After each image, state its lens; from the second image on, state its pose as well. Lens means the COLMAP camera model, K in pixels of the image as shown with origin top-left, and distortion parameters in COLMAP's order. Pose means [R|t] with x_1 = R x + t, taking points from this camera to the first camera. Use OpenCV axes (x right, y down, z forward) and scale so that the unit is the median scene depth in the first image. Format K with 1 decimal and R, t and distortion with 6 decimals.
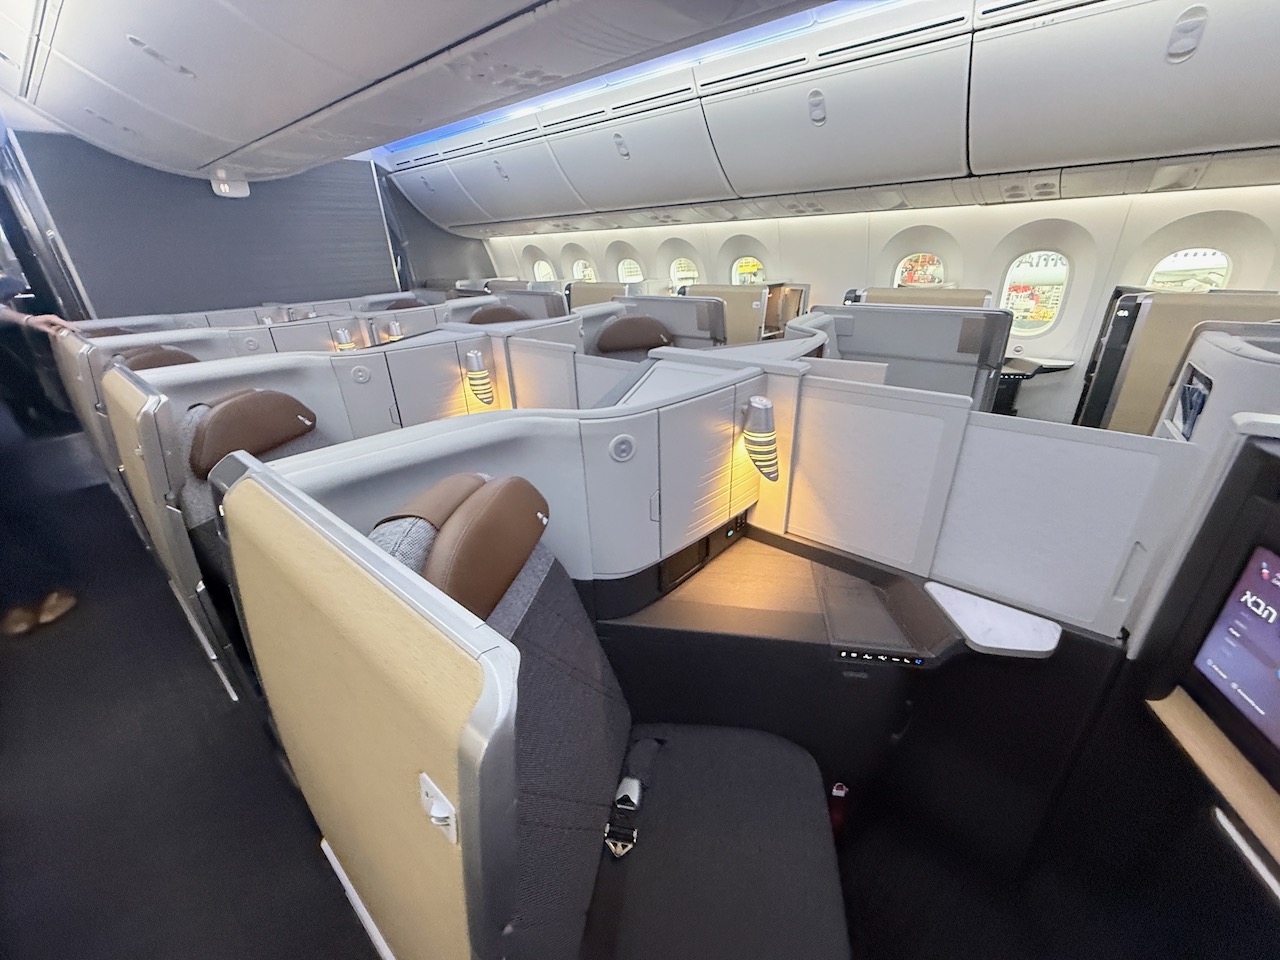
lens RADIAL K [[510.5, 0, 633.6], [0, 510.5, 479.8], [0, 0, 1]] dist [-0.001503, -0.000308]
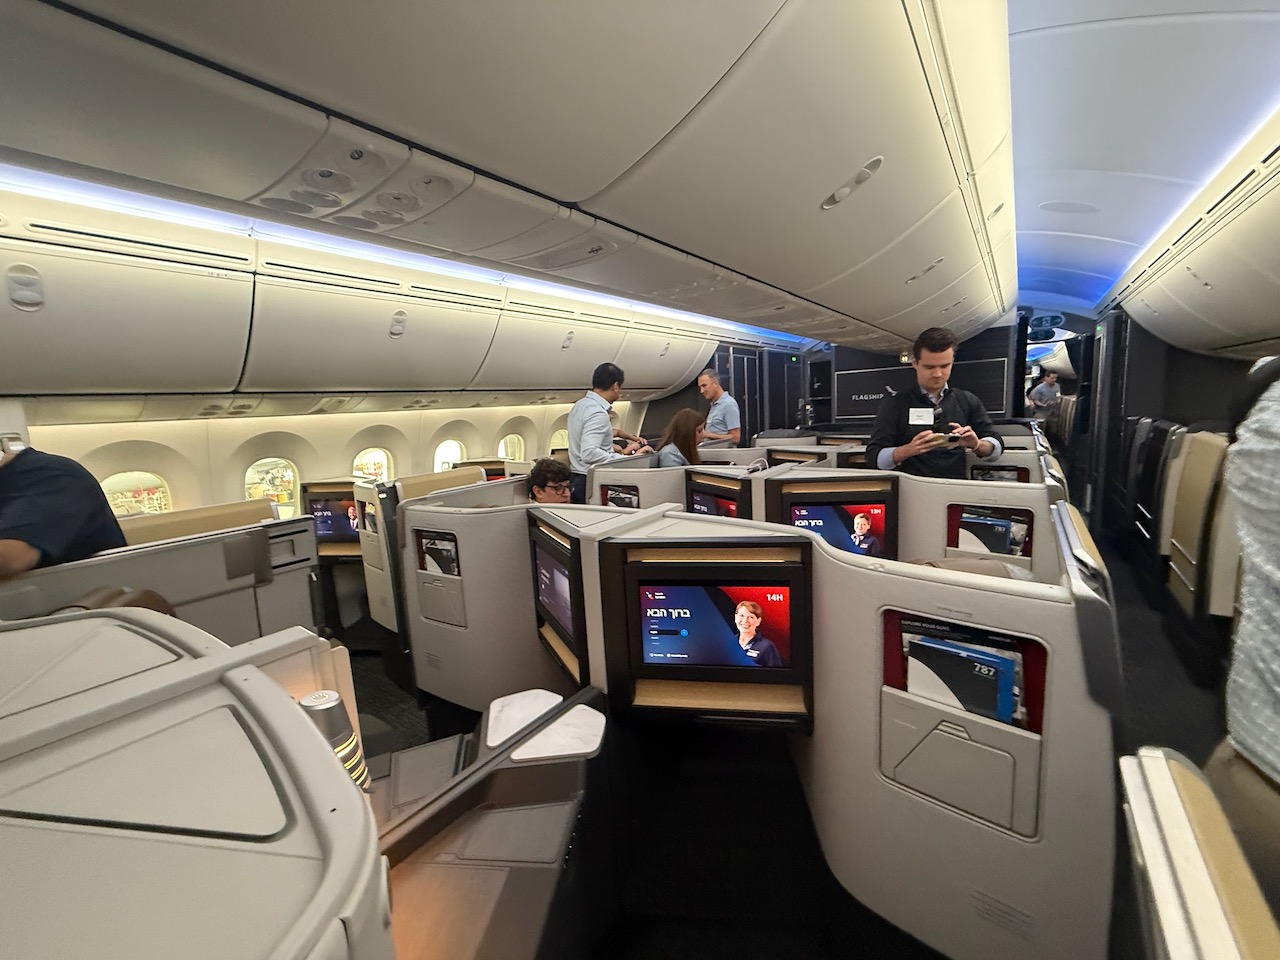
lens RADIAL K [[510.5, 0, 633.6], [0, 510.5, 479.8], [0, 0, 1]] dist [-0.001503, -0.000308]
pose [[-0.066827, -0.100817, 0.992658, -0.409590], [0.469595, 0.874628, 0.120443, -0.298434], [-0.880349, 0.474196, -0.011106, 0.545457]]
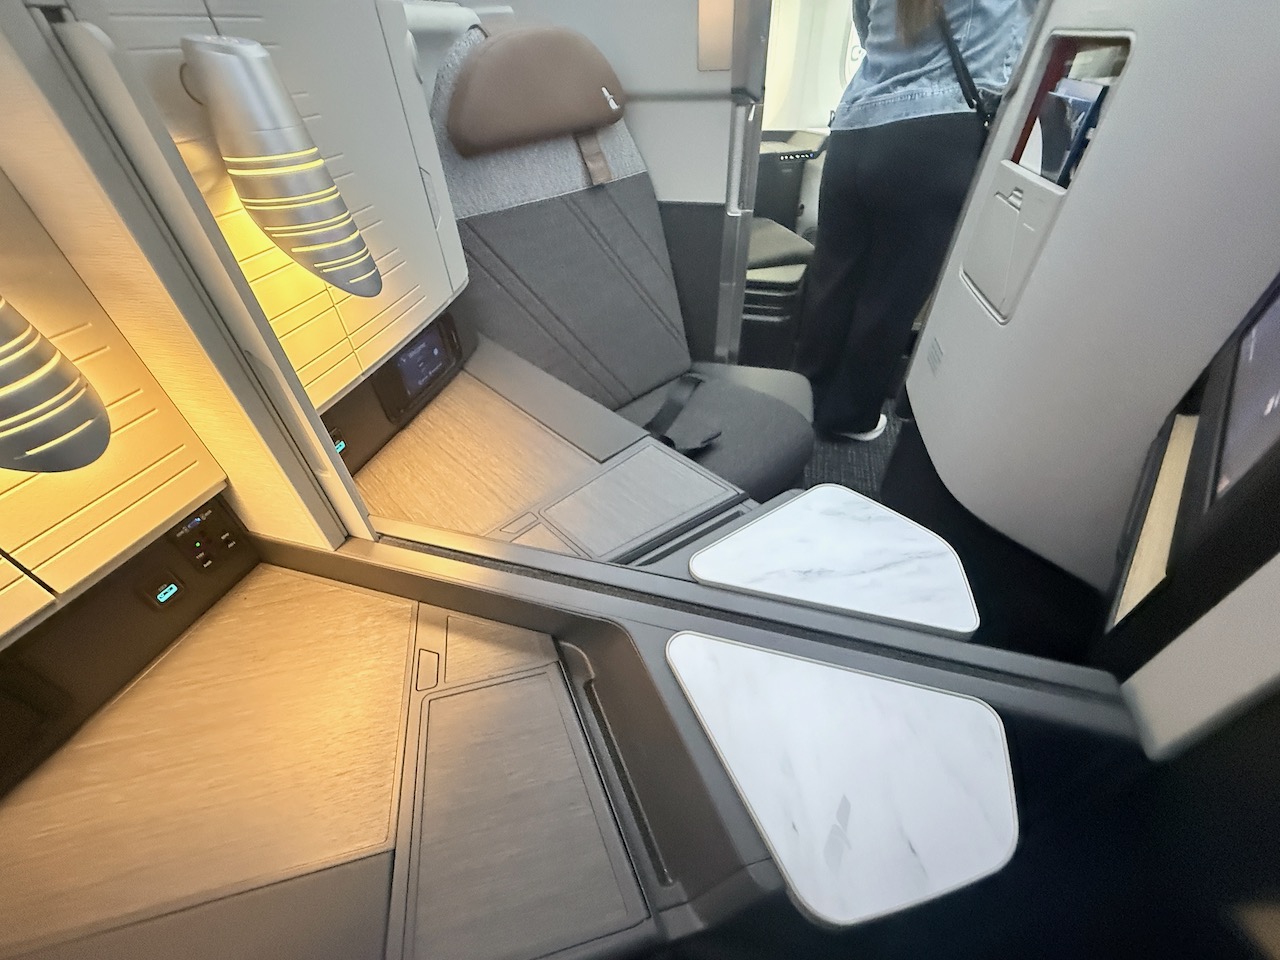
lens RADIAL K [[516.2, 0, 642.7], [0, 516.2, 474.8], [0, 0, 1]] dist [-0.000975, -0.000116]
pose [[0.908109, -0.266532, 0.322954, 0.480671], [0.172482, 0.940889, 0.291511, -0.019860], [-0.381560, -0.209020, 0.900401, 0.716763]]
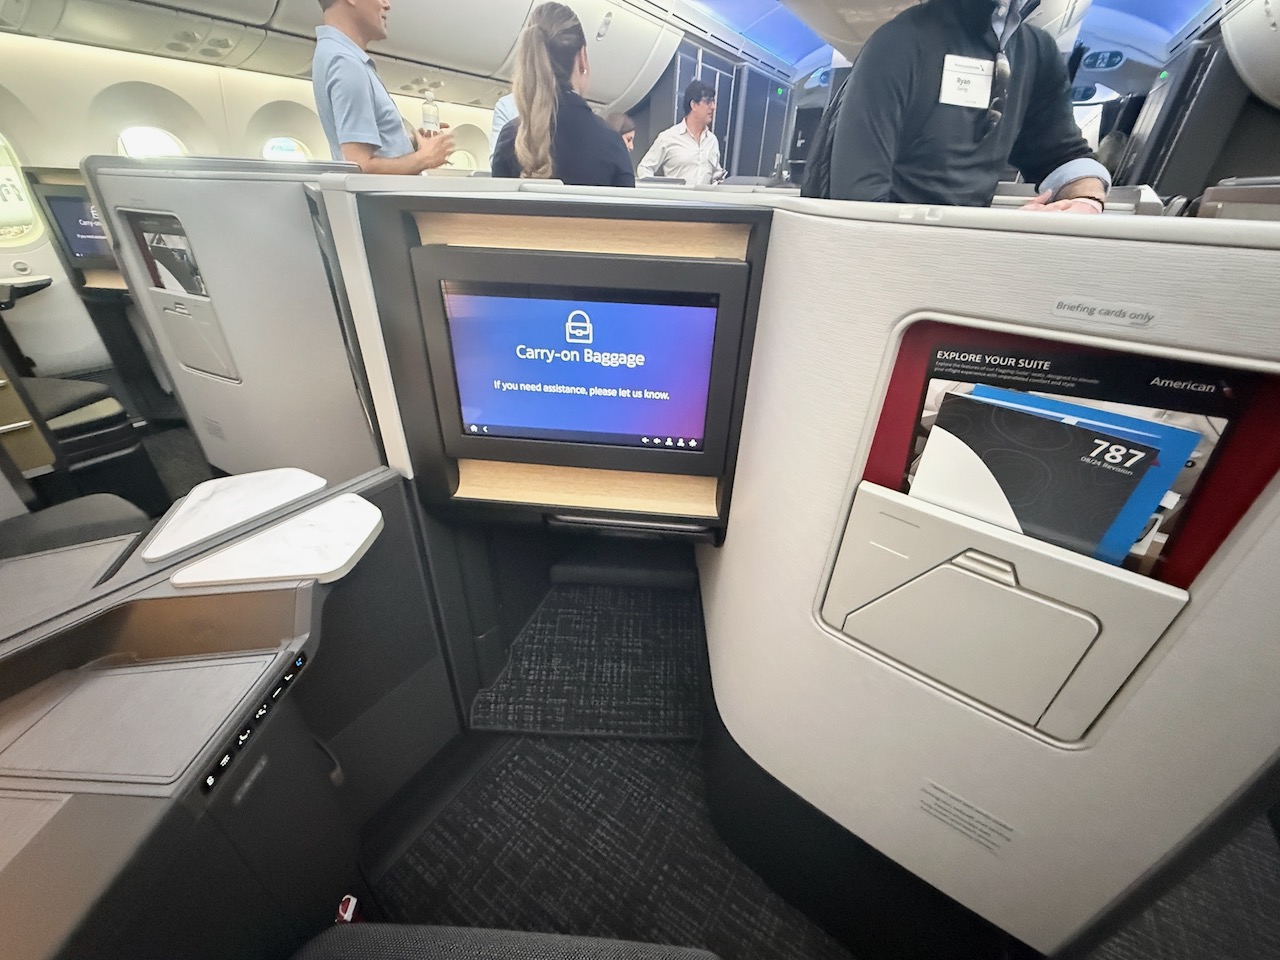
lens RADIAL K [[510.5, 0, 633.6], [0, 510.5, 479.8], [0, 0, 1]] dist [-0.001503, -0.000308]
pose [[-0.145158, -0.471139, 0.870033, 0.073454], [0.390683, 0.780596, 0.487890, 0.046235], [-0.909008, 0.410728, 0.070756, 0.470997]]
